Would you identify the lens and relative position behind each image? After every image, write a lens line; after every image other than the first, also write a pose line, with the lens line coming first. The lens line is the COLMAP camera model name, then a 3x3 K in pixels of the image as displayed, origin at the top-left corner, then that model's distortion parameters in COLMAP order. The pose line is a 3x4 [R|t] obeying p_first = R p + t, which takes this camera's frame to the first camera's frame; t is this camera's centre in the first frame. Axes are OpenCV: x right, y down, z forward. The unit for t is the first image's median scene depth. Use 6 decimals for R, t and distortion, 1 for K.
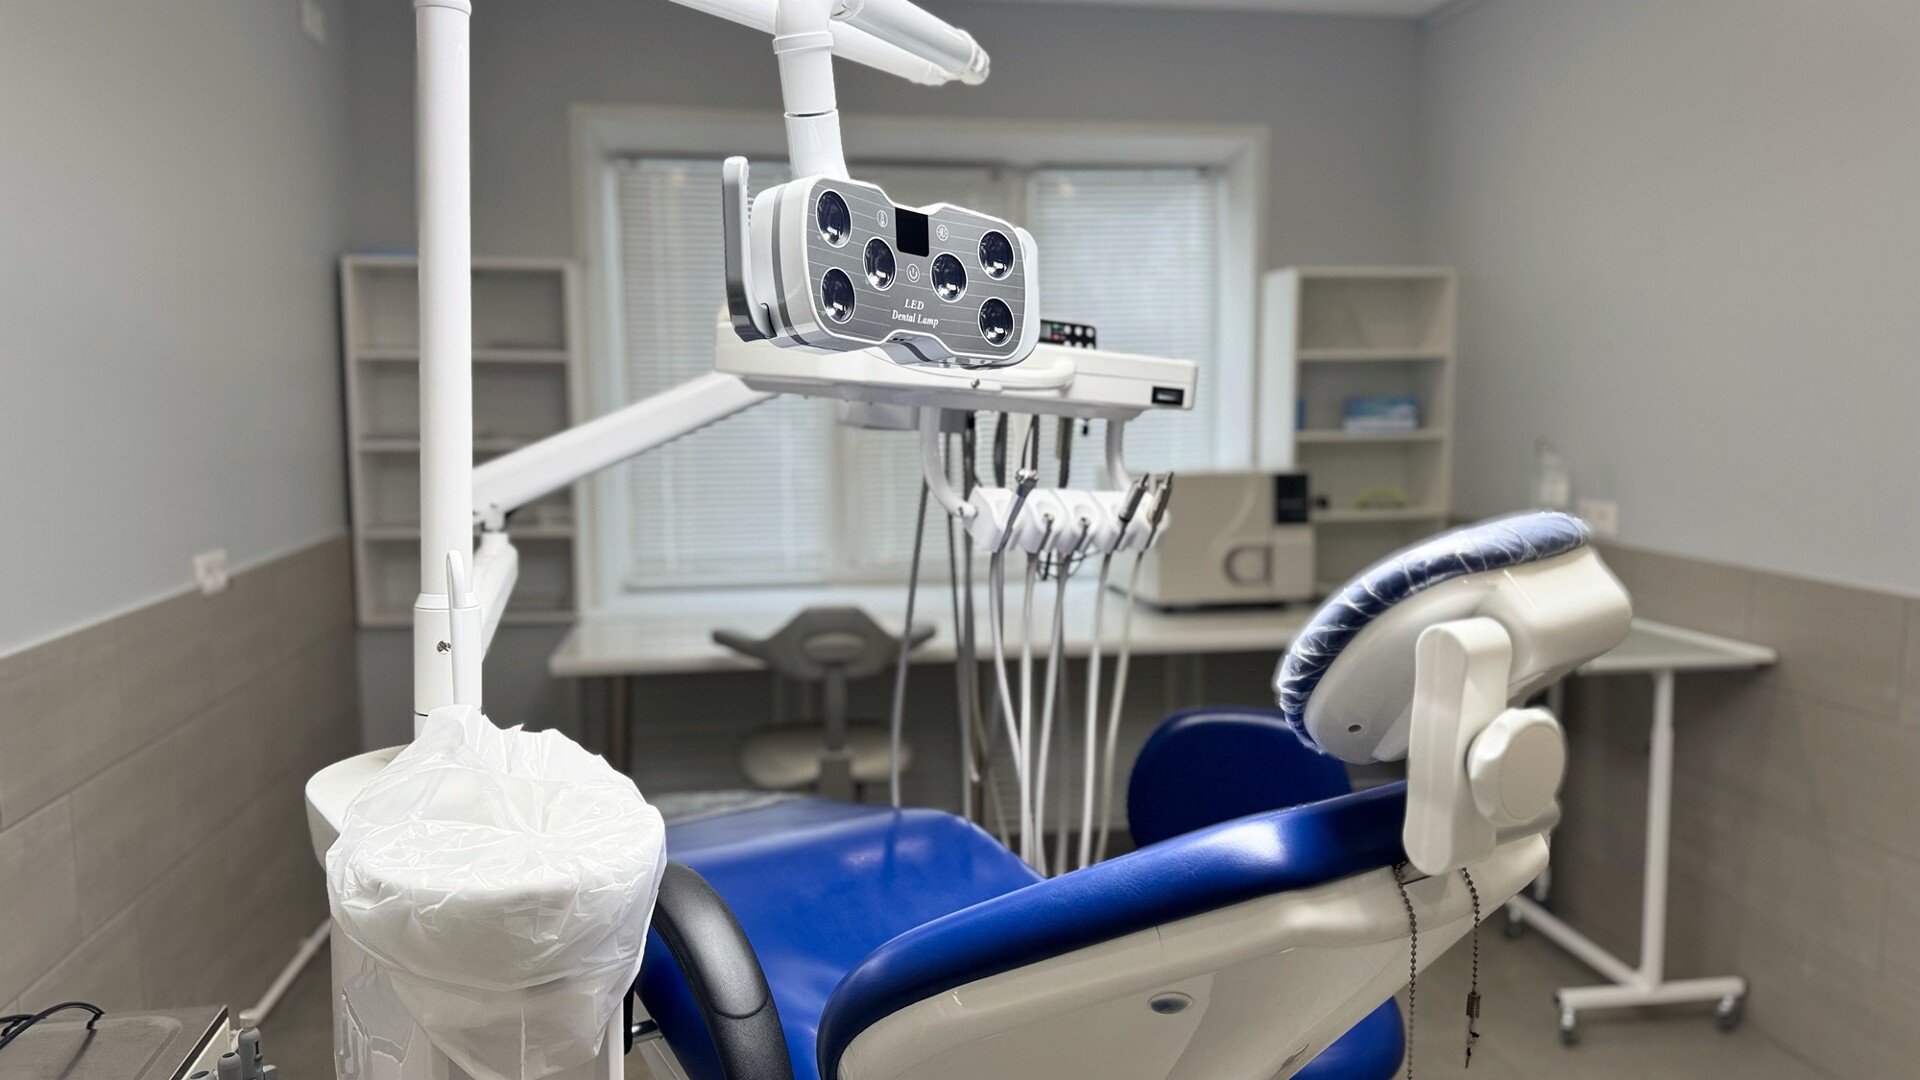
lens RADIAL K [[1390.6, 0, 960.0], [0, 1390.6, 540.0], [0, 0, 1]] dist [0.091873, -0.137751]
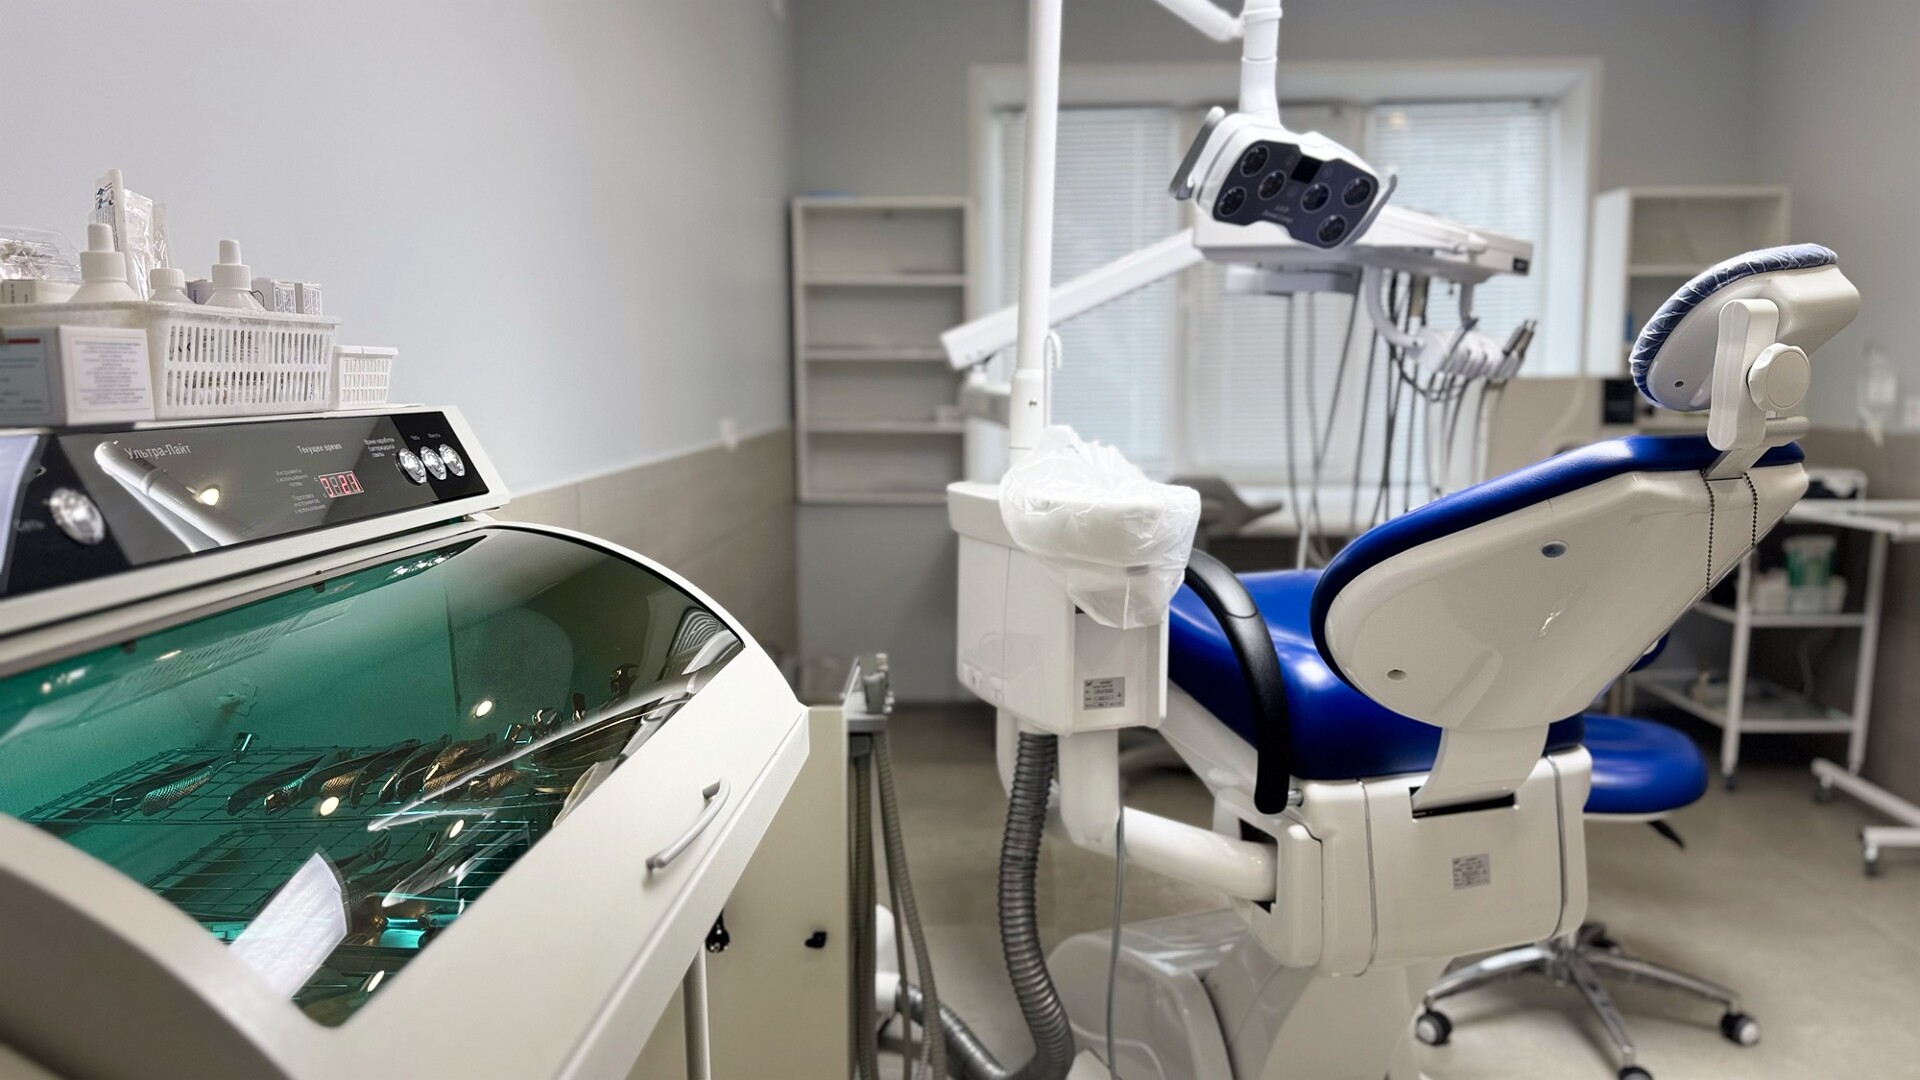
lens RADIAL K [[1390.6, 0, 960.0], [0, 1390.6, 540.0], [0, 0, 1]] dist [0.091873, -0.137751]
pose [[0.980498, 0.022955, -0.195184, -0.060887], [-0.018924, 0.999568, 0.022495, 0.082815], [0.195616, -0.018362, 0.980509, -0.220603]]
